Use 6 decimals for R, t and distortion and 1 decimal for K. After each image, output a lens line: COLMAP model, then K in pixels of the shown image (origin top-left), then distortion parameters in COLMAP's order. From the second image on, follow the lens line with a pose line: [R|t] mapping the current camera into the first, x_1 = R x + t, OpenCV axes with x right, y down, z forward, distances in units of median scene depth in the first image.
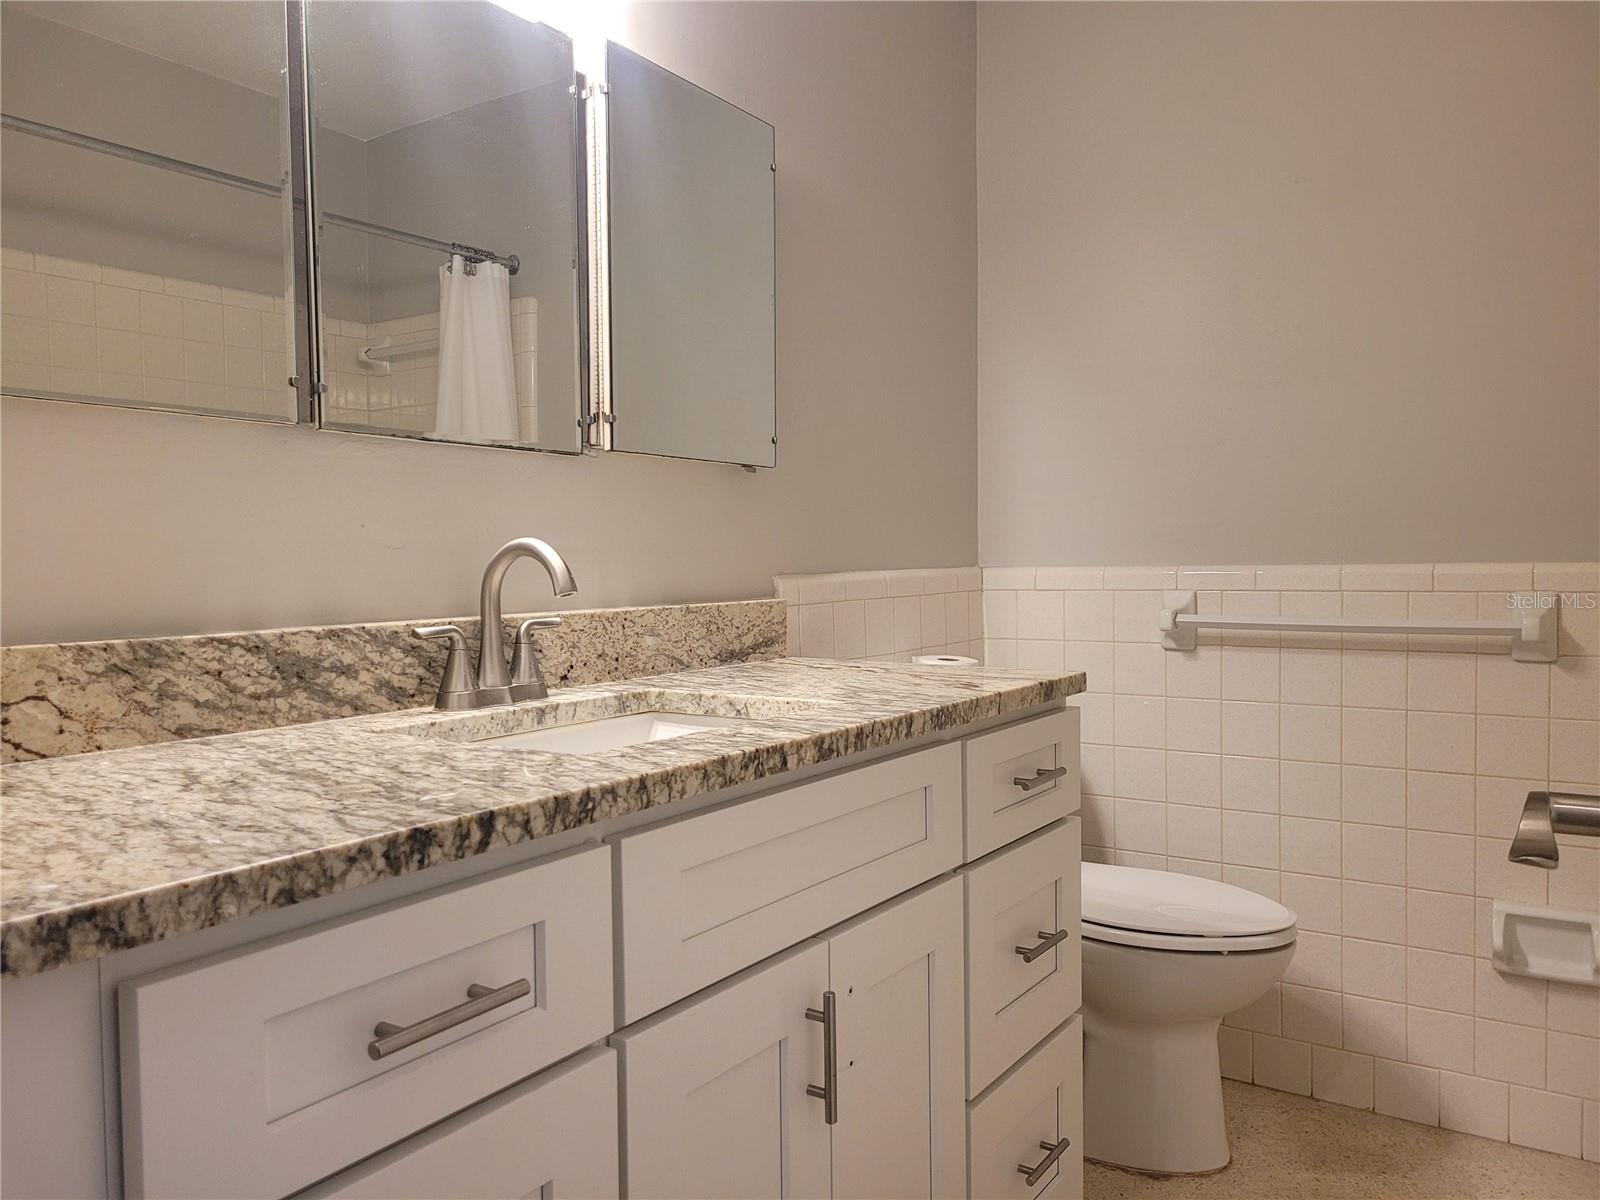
lens RADIAL K [[1209.7, 0, 804.7], [0, 1209.7, 590.0], [0, 0, 1]] dist [0.065946, -0.047655]
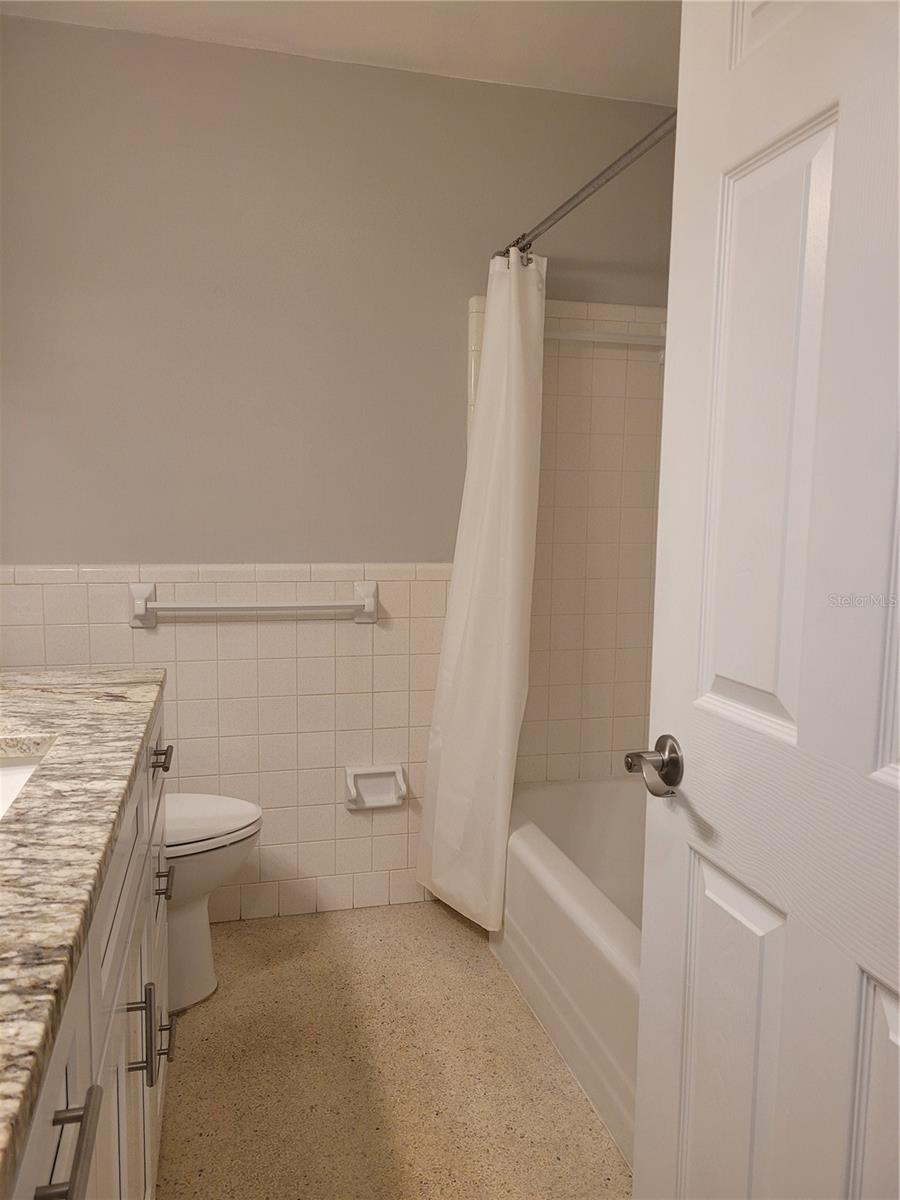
lens RADIAL K [[907.3, 0, 450.0], [0, 907.3, 600.0], [0, 0, 1]] dist [0.065946, -0.047655]
pose [[0.653527, -0.057838, 0.754690, -0.260566], [-0.004841, 0.996736, 0.080580, -0.072595], [-0.756887, -0.056314, 0.651114, 0.111985]]
